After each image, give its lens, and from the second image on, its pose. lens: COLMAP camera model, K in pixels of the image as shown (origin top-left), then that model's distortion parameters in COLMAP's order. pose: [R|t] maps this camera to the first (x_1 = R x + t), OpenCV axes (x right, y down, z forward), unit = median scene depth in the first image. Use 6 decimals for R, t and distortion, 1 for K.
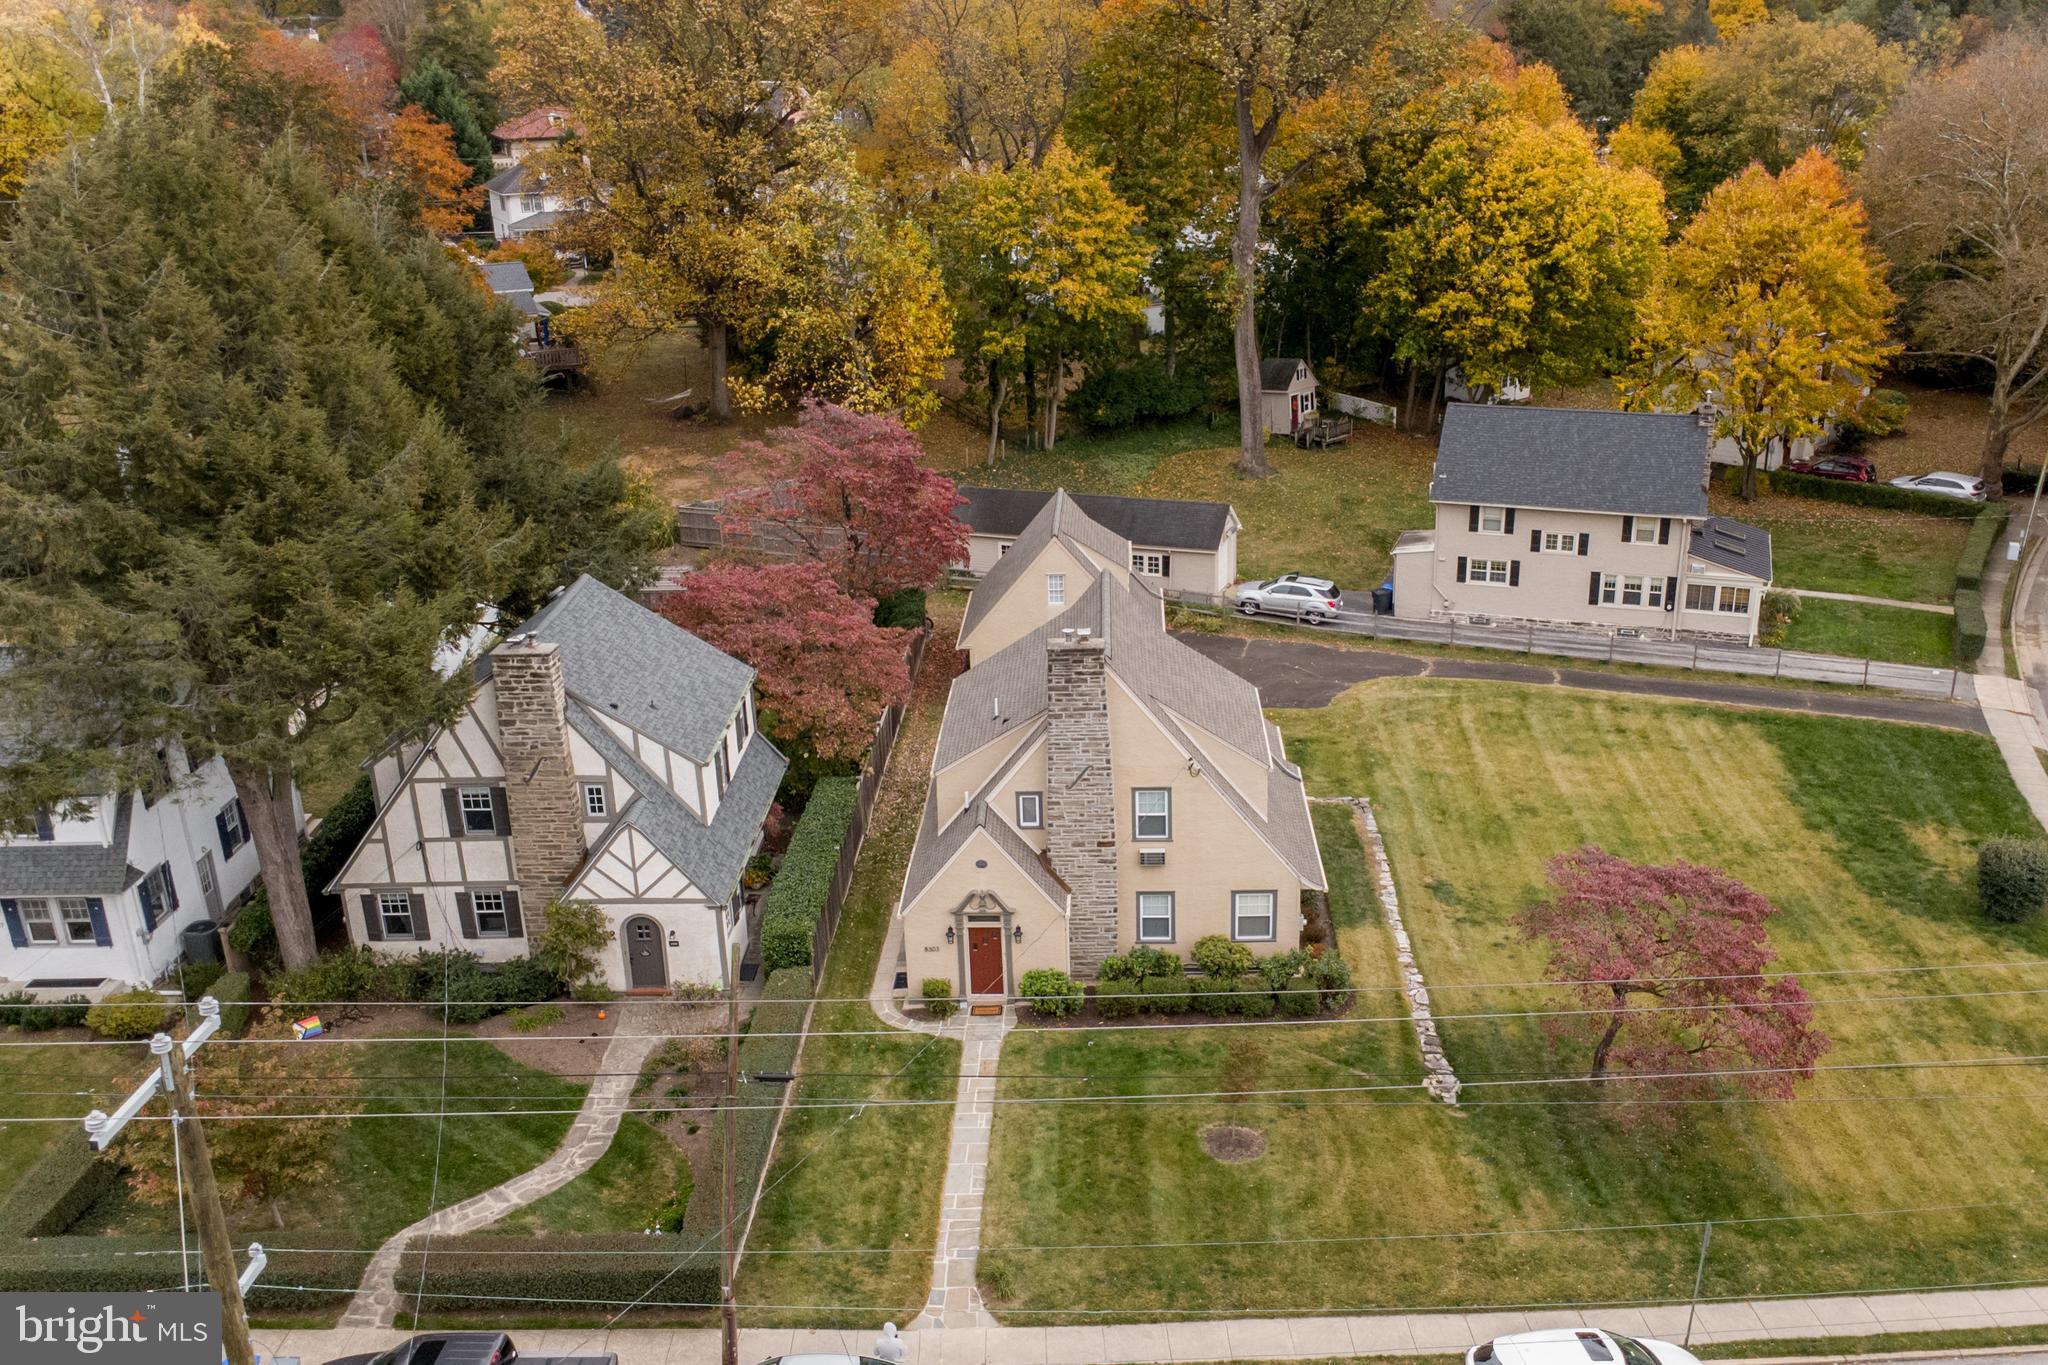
lens RADIAL K [[1841.5, 0, 1119.1], [0, 1841.5, 729.8], [0, 0, 1]] dist [0.004721, 0.028090]
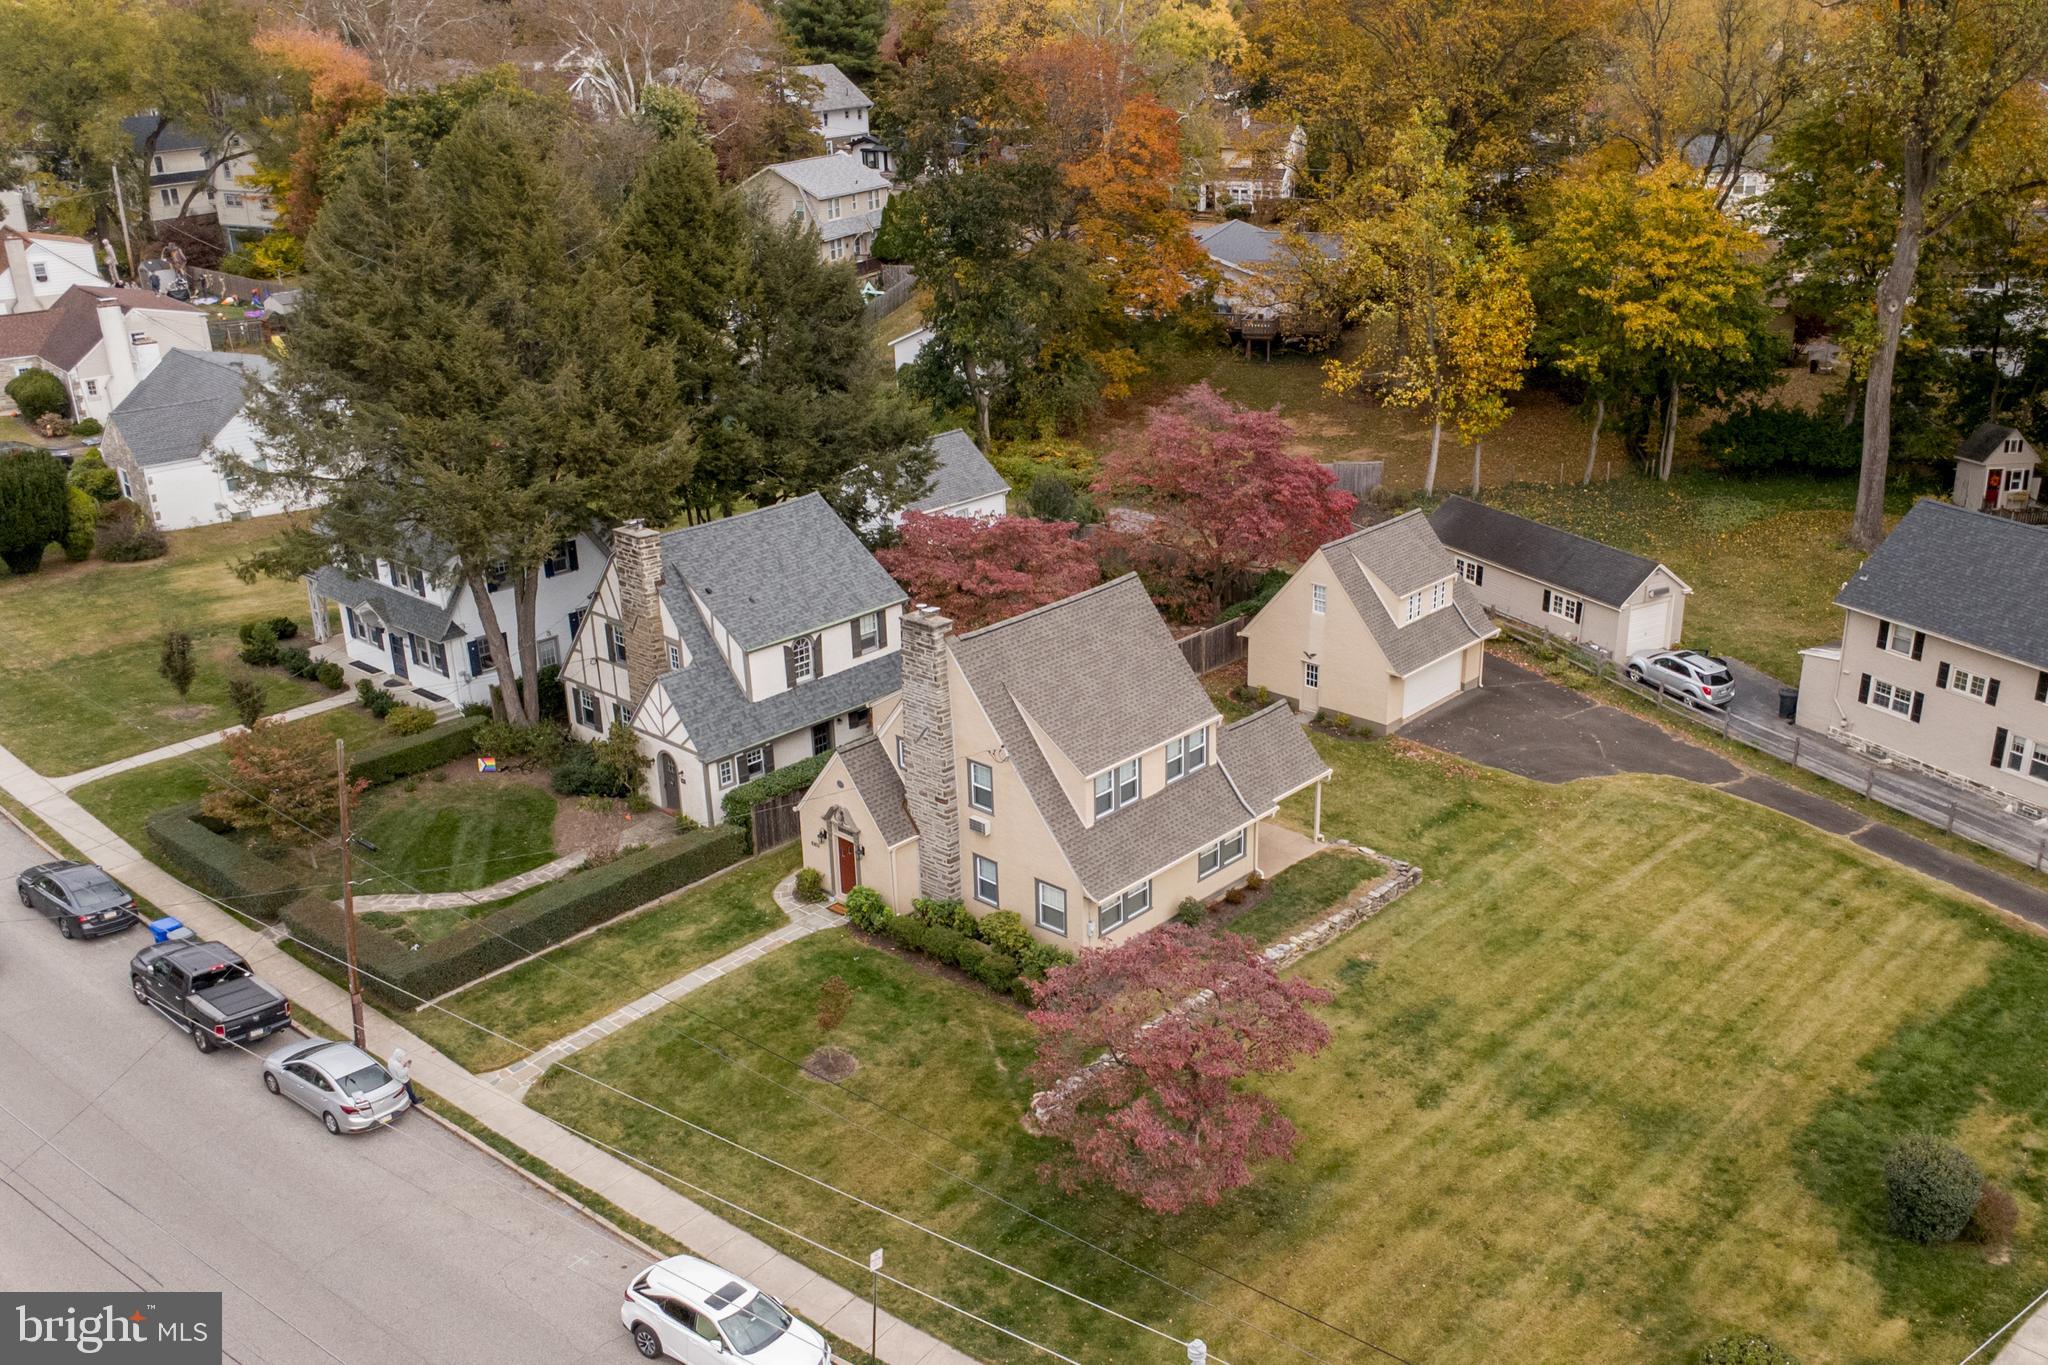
lens RADIAL K [[1841.5, 0, 1119.1], [0, 1841.5, 729.8], [0, 0, 1]] dist [0.004721, 0.028090]
pose [[0.756099, 0.254538, -0.602931, 0.729994], [-0.241112, 0.964806, 0.104946, -0.121824], [0.608424, 0.066025, 0.790861, 0.170432]]
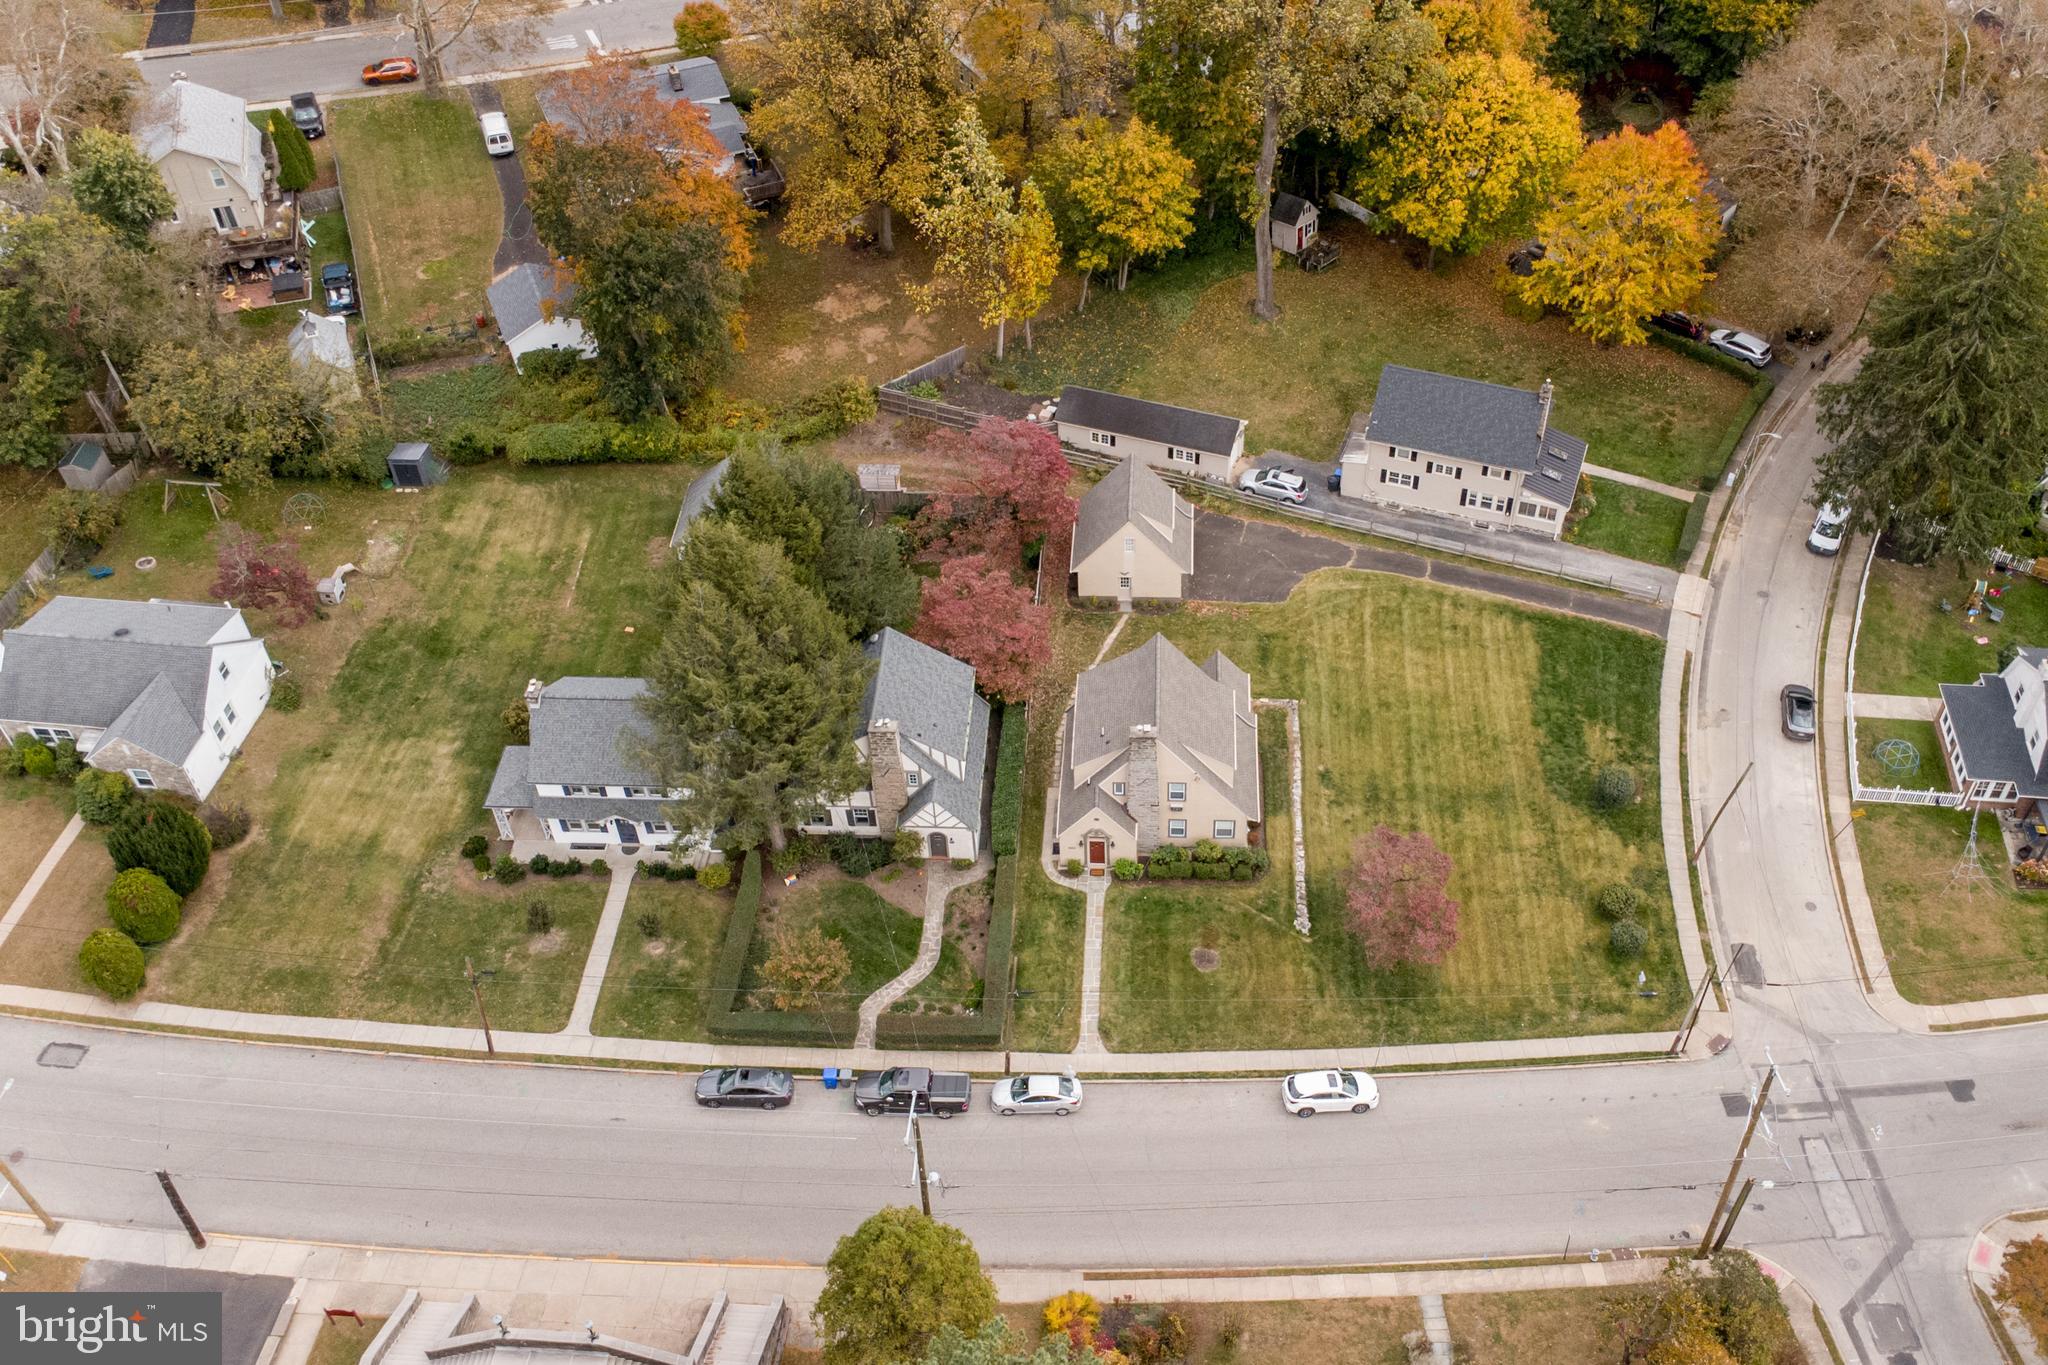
lens RADIAL K [[1841.5, 0, 1119.1], [0, 1841.5, 729.8], [0, 0, 1]] dist [0.004721, 0.028090]
pose [[0.999495, 0.027303, -0.016264, -0.015542], [-0.018262, 0.912276, 0.409170, -0.866638], [0.026009, -0.408666, 0.912313, -0.880307]]
